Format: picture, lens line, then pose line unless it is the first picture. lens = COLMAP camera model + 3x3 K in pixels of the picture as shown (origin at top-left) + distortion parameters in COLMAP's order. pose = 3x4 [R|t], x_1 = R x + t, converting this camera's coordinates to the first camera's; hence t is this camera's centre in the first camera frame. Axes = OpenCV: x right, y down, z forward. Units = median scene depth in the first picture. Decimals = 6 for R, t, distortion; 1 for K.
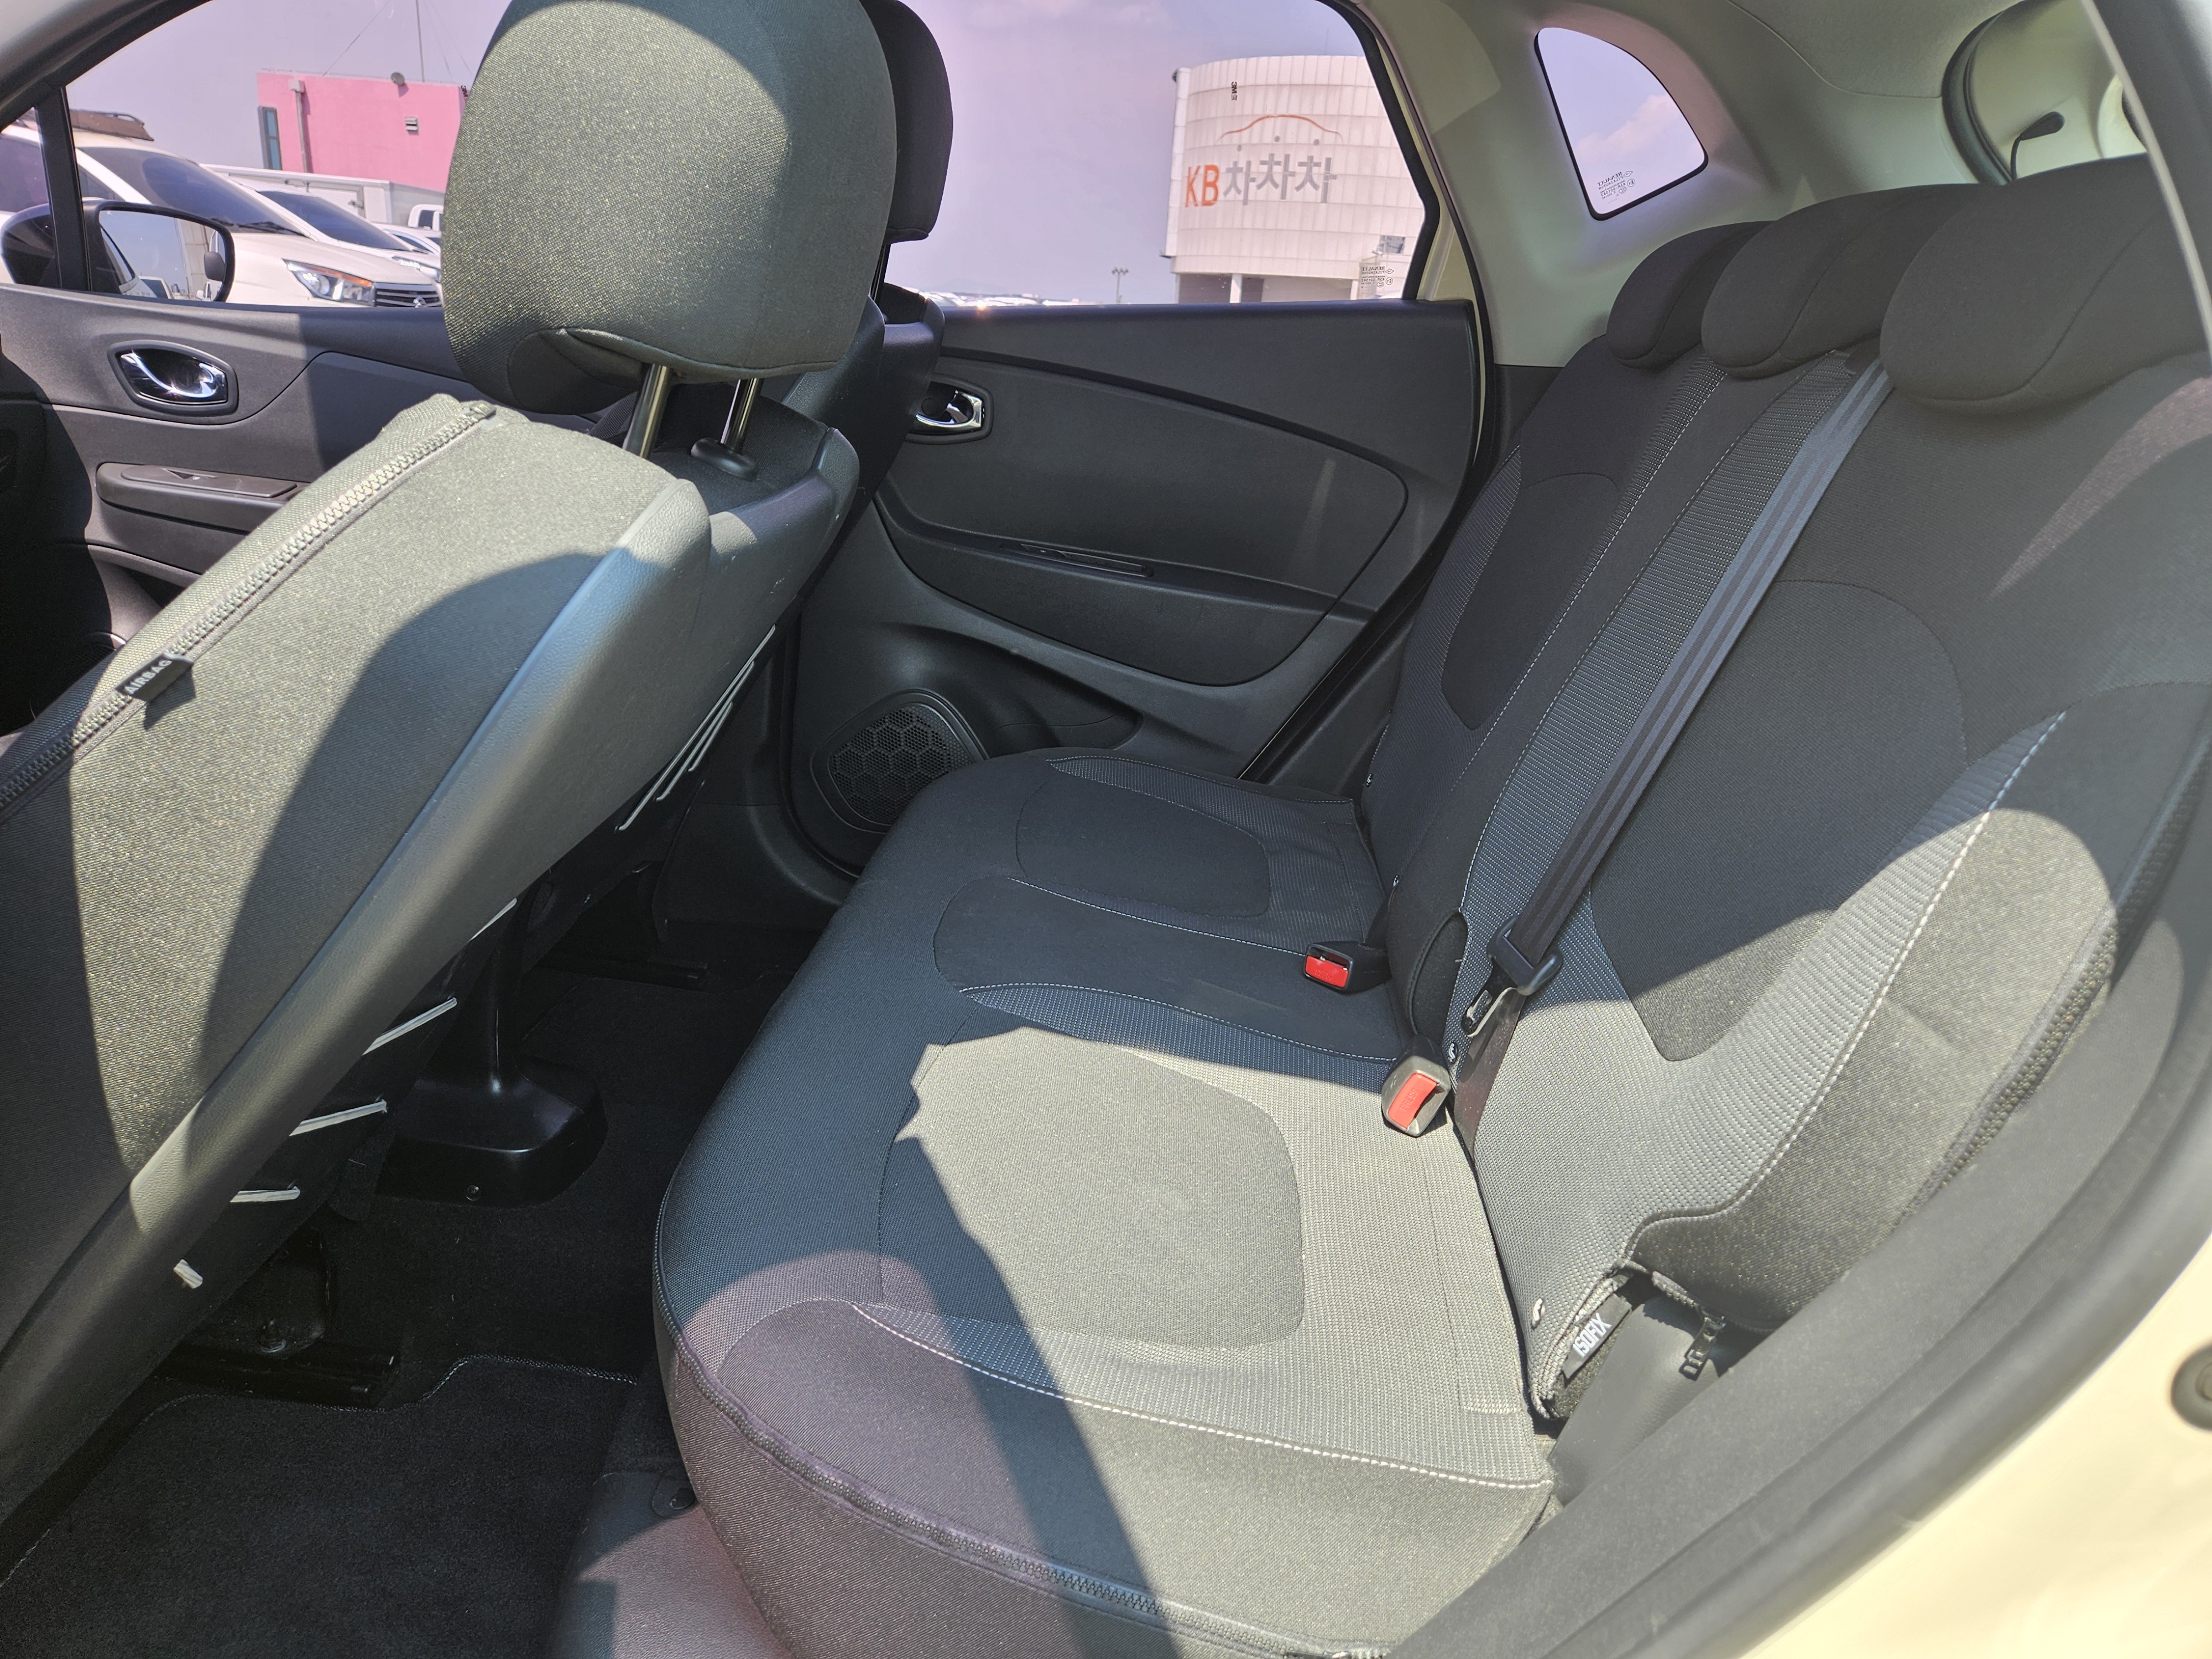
lens RADIAL K [[1469.0, 0, 1094.3], [0, 1469.0, 880.1], [0, 0, 1]] dist [0.071853, -0.065837]
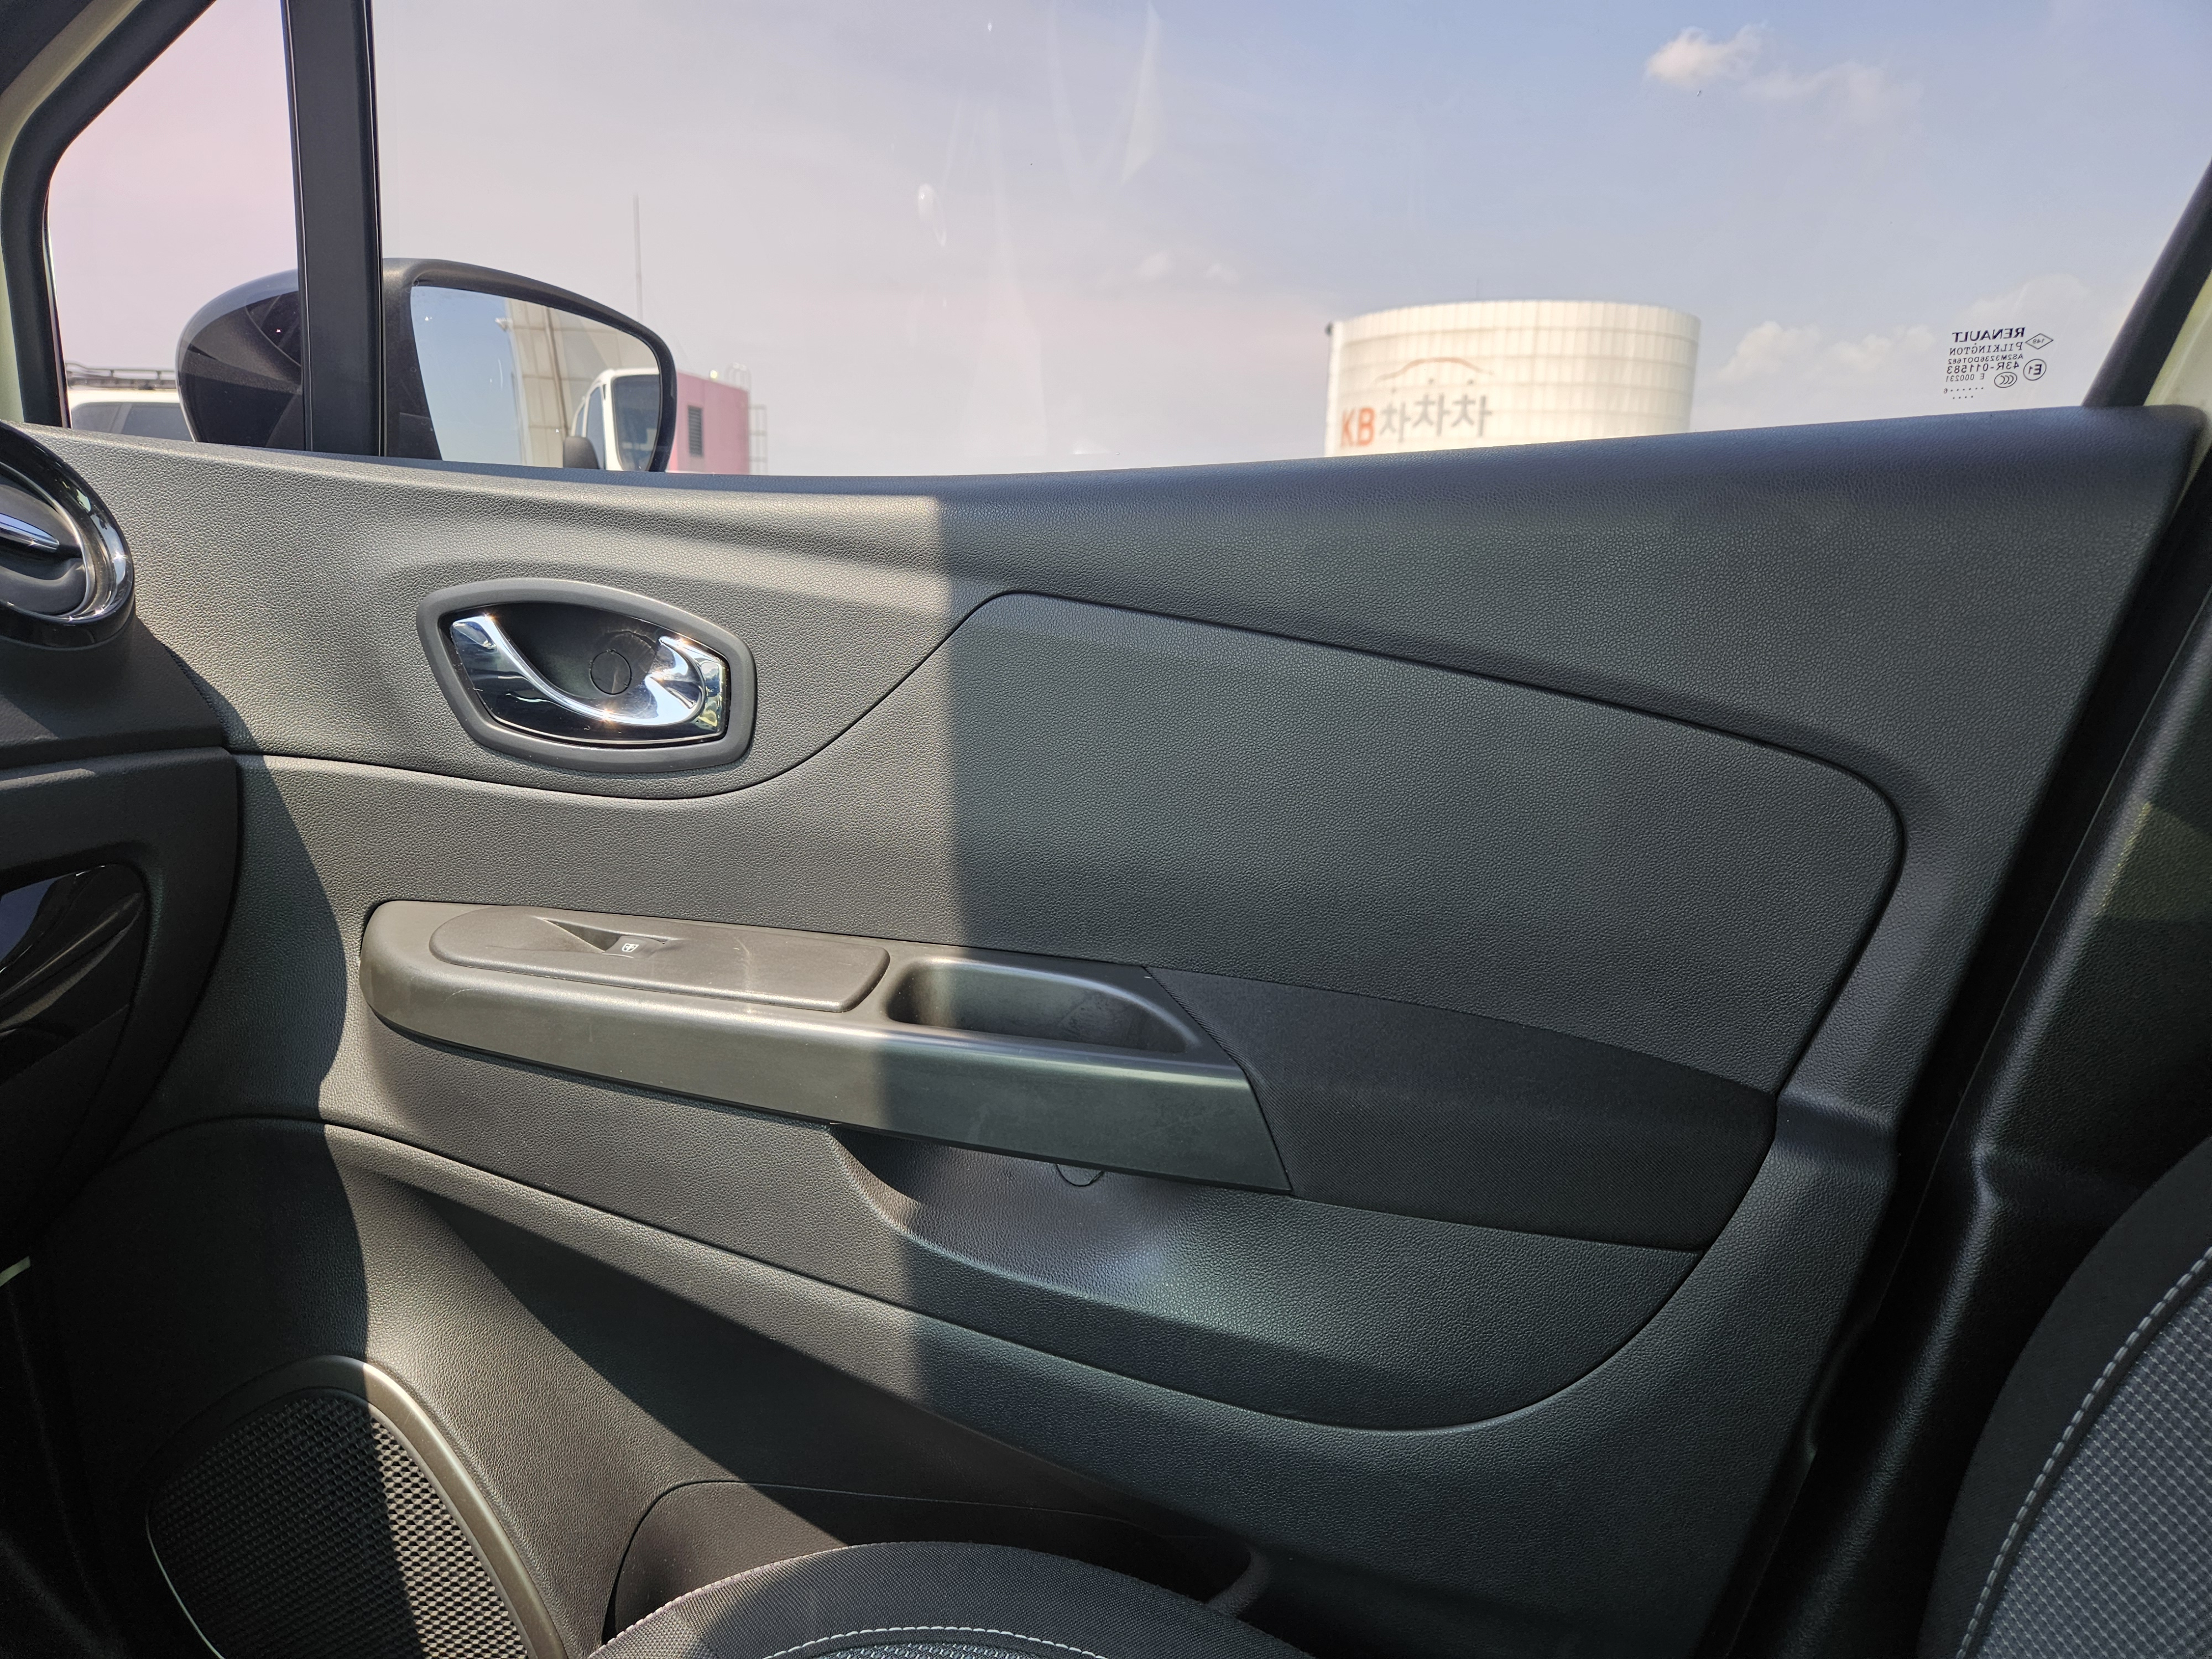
lens RADIAL K [[1469.0, 0, 1094.3], [0, 1469.0, 880.1], [0, 0, 1]] dist [0.071853, -0.065837]
pose [[0.994997, -0.013068, -0.099051, -0.295927], [-0.001539, 0.989287, -0.145972, -0.151498], [0.099898, 0.145395, 0.984317, 0.430242]]
